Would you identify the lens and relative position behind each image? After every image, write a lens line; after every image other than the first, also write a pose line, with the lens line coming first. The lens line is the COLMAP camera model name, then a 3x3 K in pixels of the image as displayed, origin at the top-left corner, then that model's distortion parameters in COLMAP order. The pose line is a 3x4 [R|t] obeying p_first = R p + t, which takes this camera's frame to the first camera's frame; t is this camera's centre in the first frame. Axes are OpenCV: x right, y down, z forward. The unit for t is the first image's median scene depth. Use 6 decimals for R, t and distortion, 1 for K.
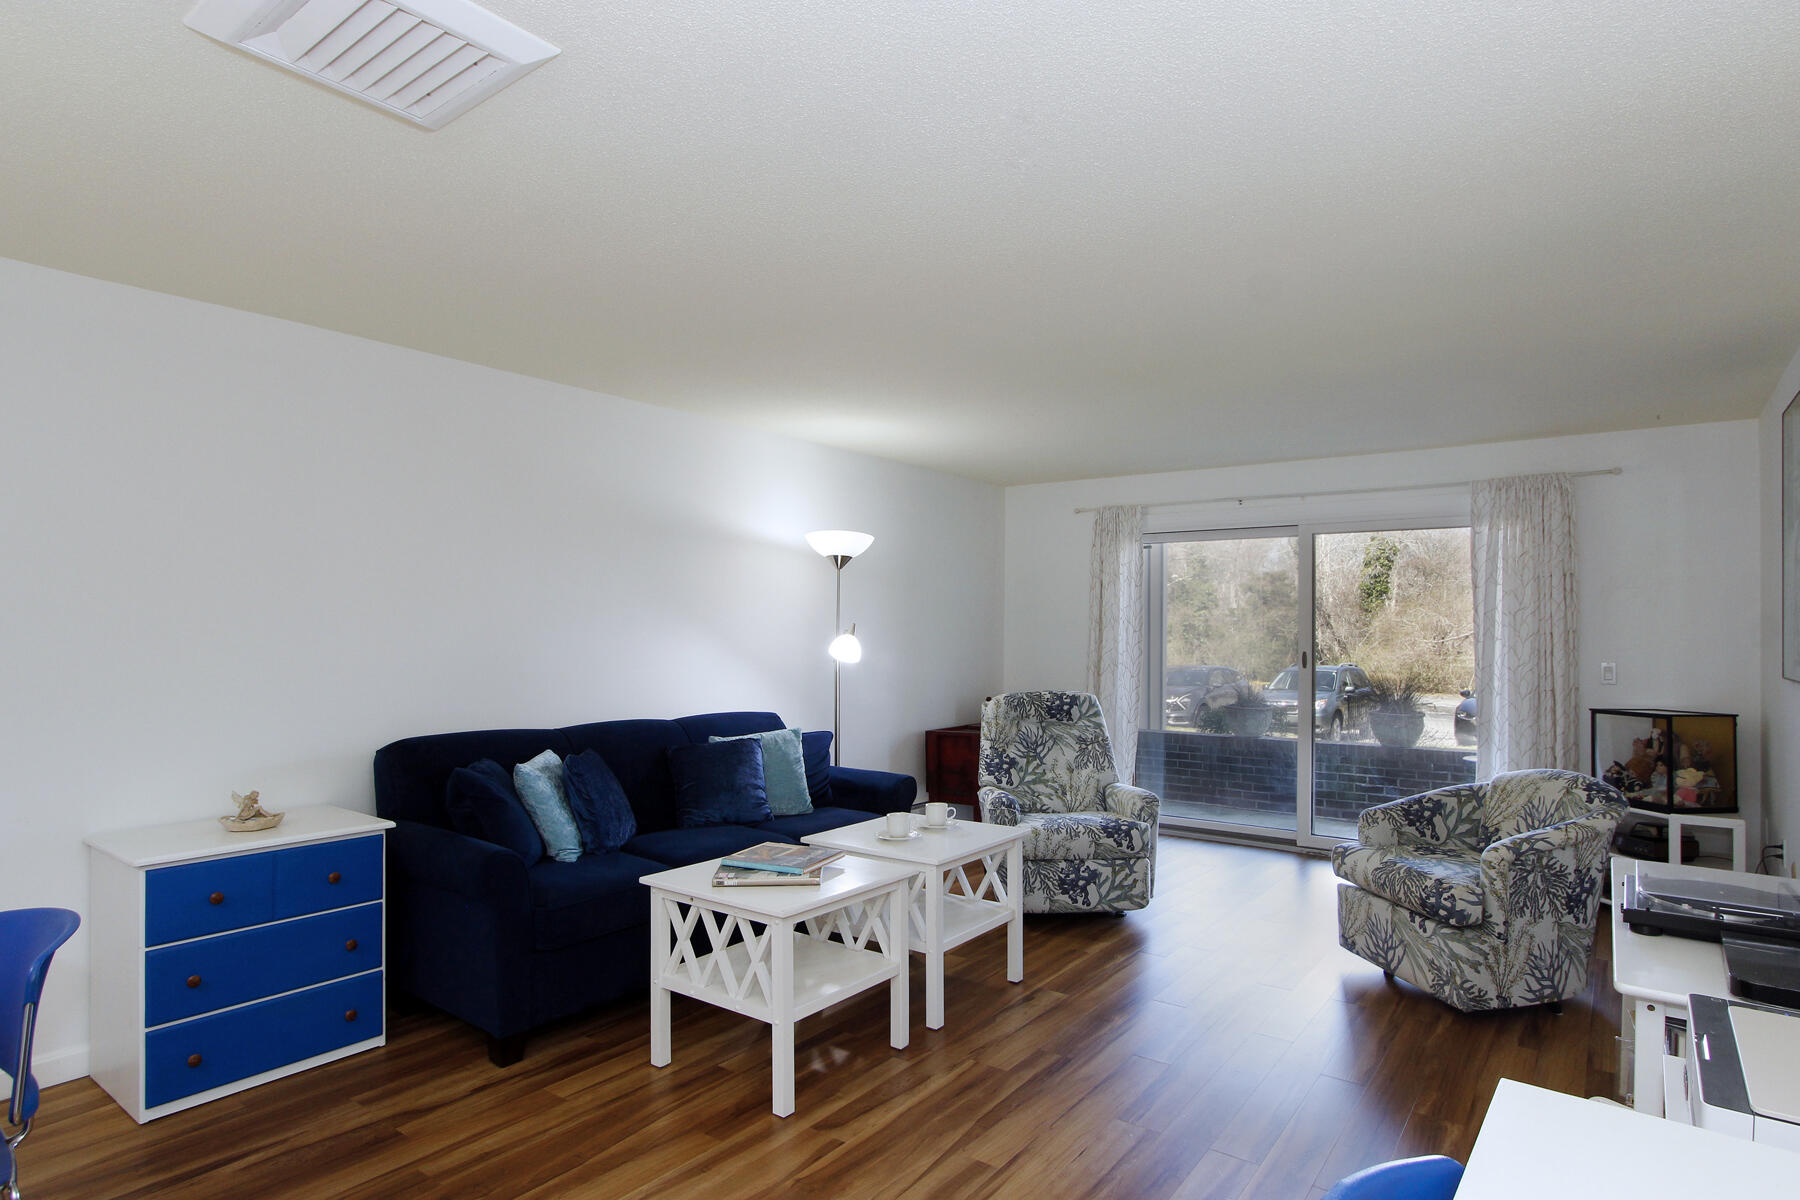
lens RADIAL K [[1010.3, 0, 938.1], [0, 1010.3, 608.2], [0, 0, 1]] dist [0.001192, 0.000506]
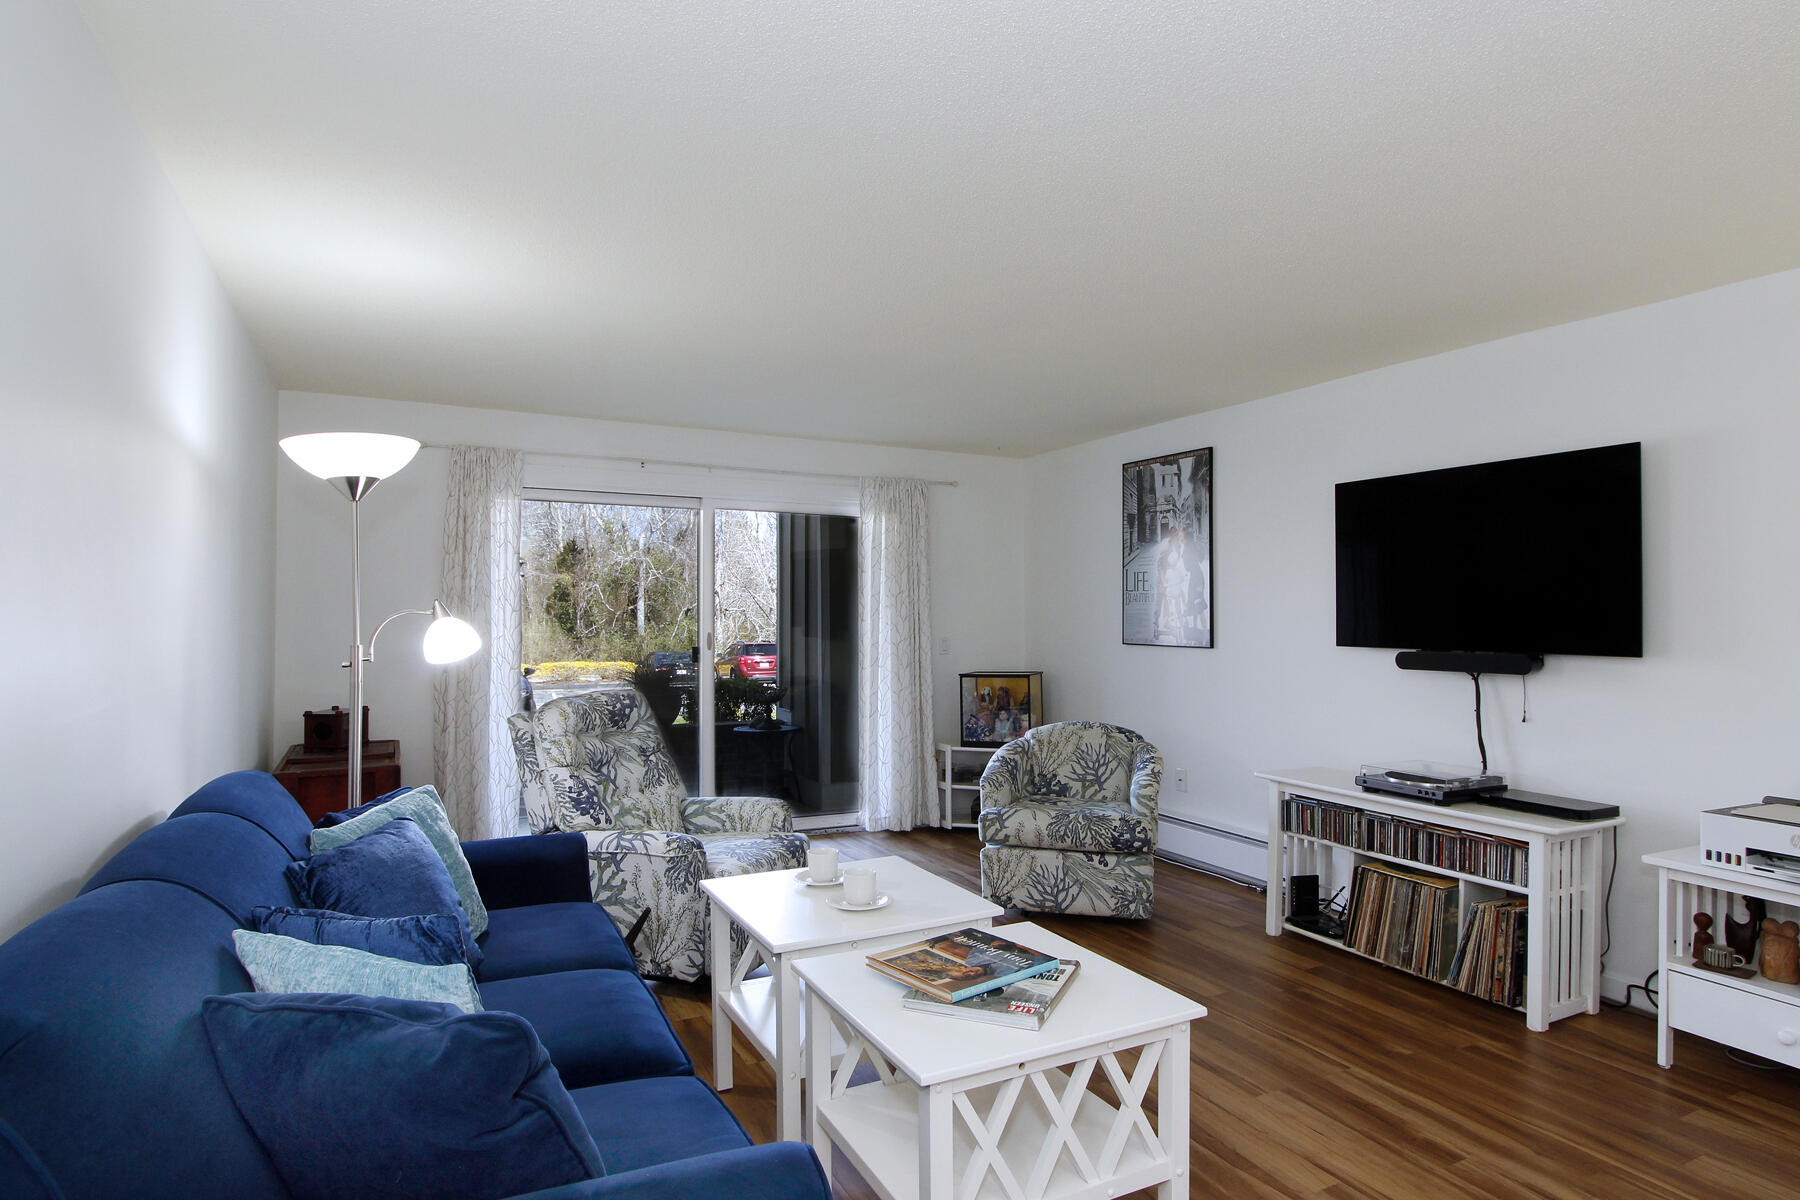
lens RADIAL K [[1008.8, 0, 963.3], [0, 1008.8, 601.5], [0, 0, 1]] dist [-0.025743, 0.000469]
pose [[0.434834, 0.008588, 0.900470, -0.446195], [-0.022842, 0.999738, 0.001496, 0.008279], [-0.900221, -0.021219, 0.434917, 0.437432]]
